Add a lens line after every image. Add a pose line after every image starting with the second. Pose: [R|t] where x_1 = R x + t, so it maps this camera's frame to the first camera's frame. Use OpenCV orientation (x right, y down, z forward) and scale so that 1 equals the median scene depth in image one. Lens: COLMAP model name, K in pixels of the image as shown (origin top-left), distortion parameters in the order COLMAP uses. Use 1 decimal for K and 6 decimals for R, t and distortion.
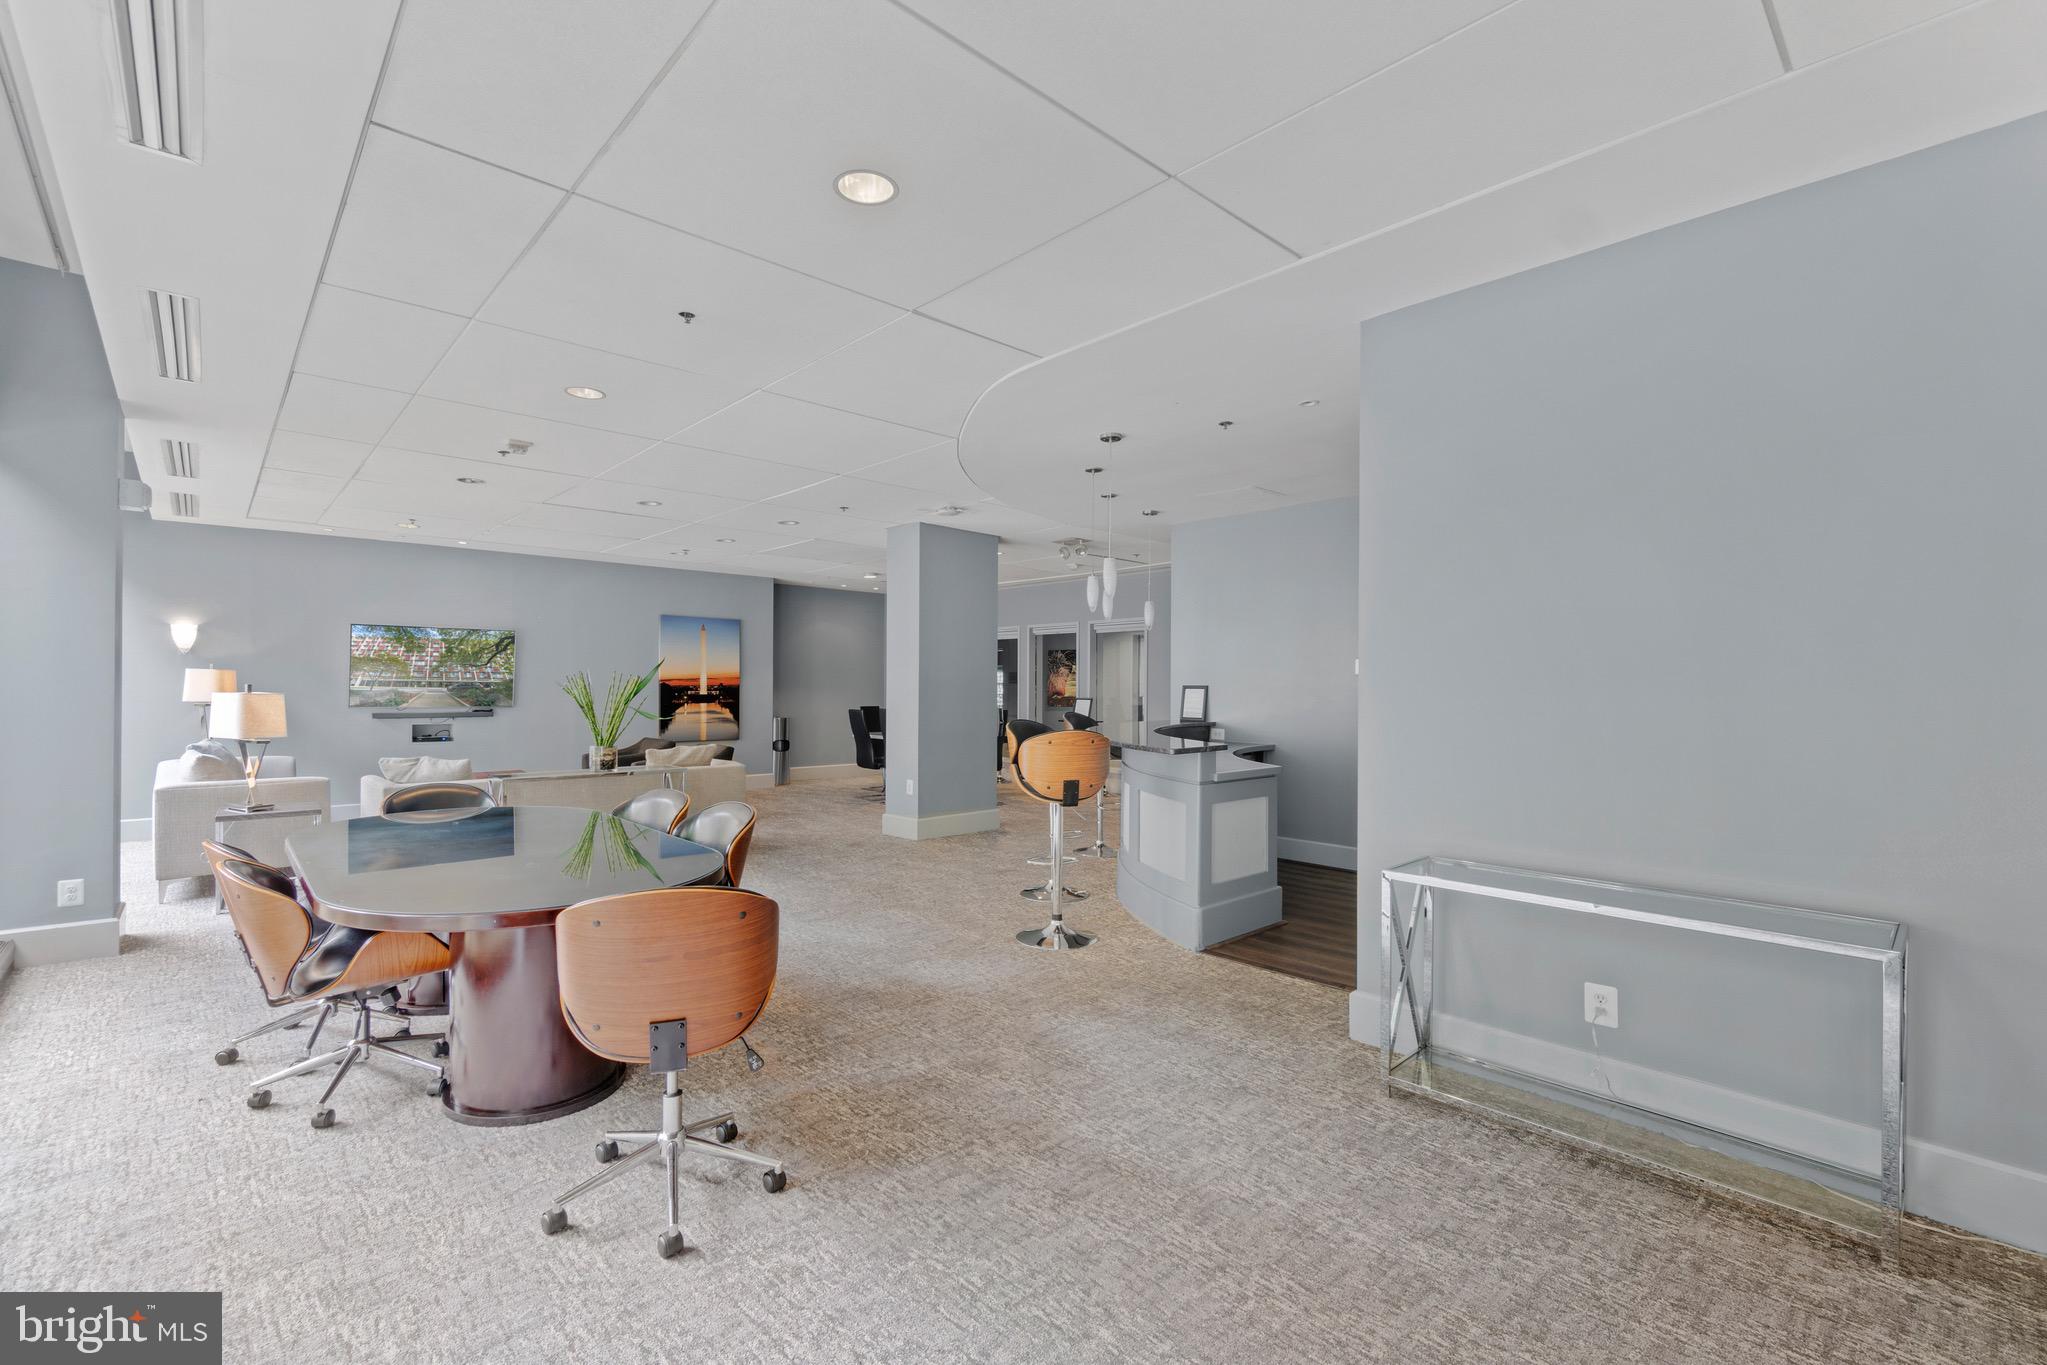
lens RADIAL K [[881.5, 0, 1017.0], [0, 881.5, 693.9], [0, 0, 1]] dist [-0.001896, -0.000207]
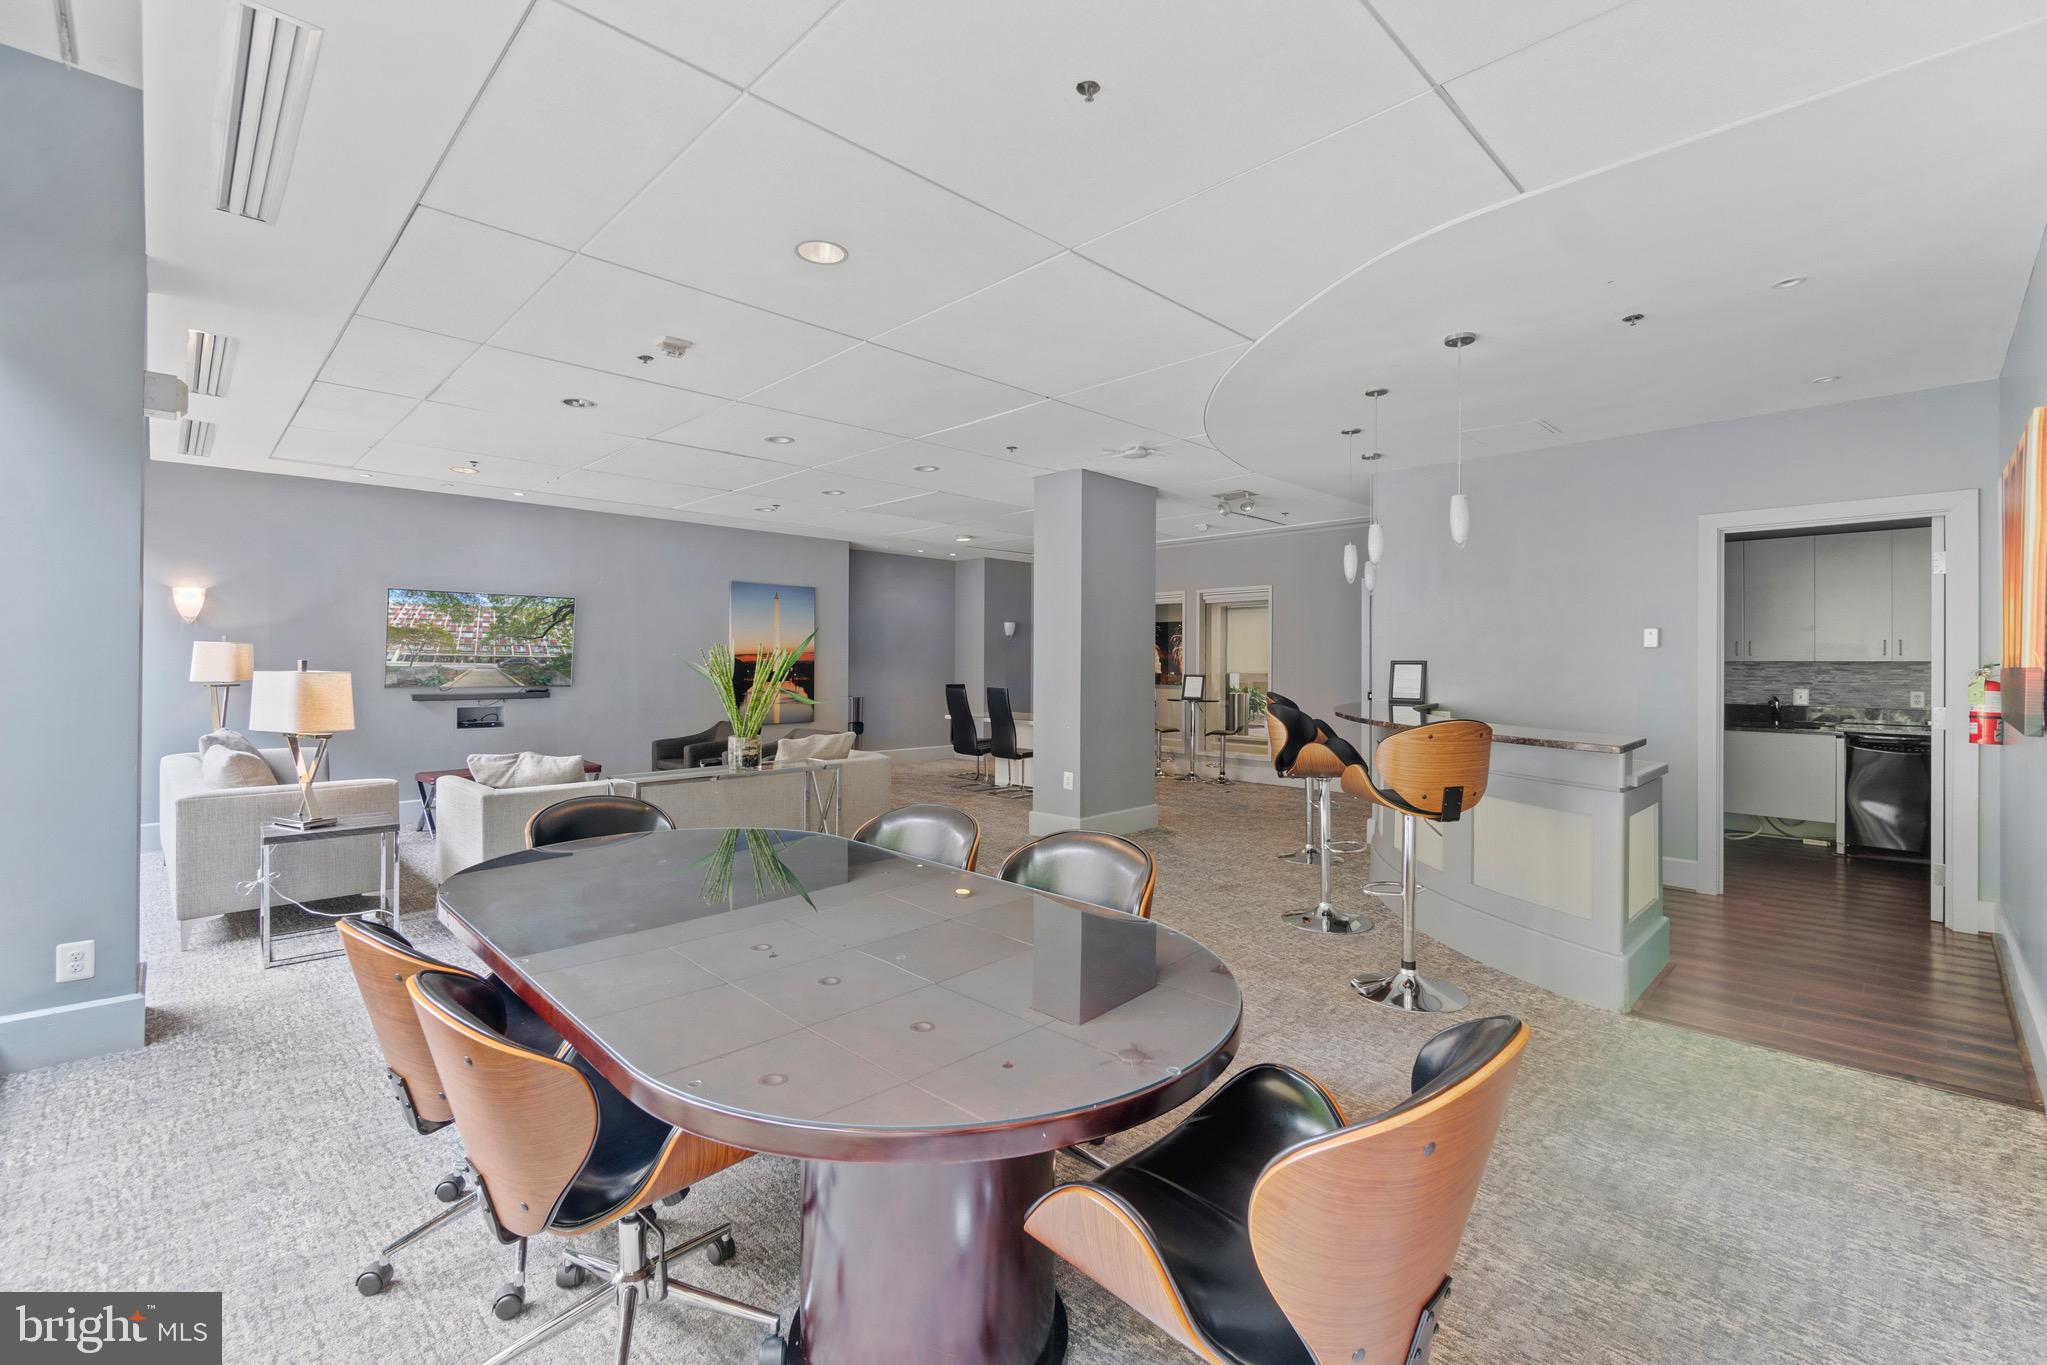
lens RADIAL K [[881.5, 0, 1029.8], [0, 881.5, 664.5], [0, 0, 1]] dist [-0.001896, -0.000207]
pose [[0.999481, -0.001159, 0.032196, -0.190719], [0.001327, 0.999986, -0.005187, -0.001674], [-0.032190, 0.005227, 0.999468, 0.155254]]
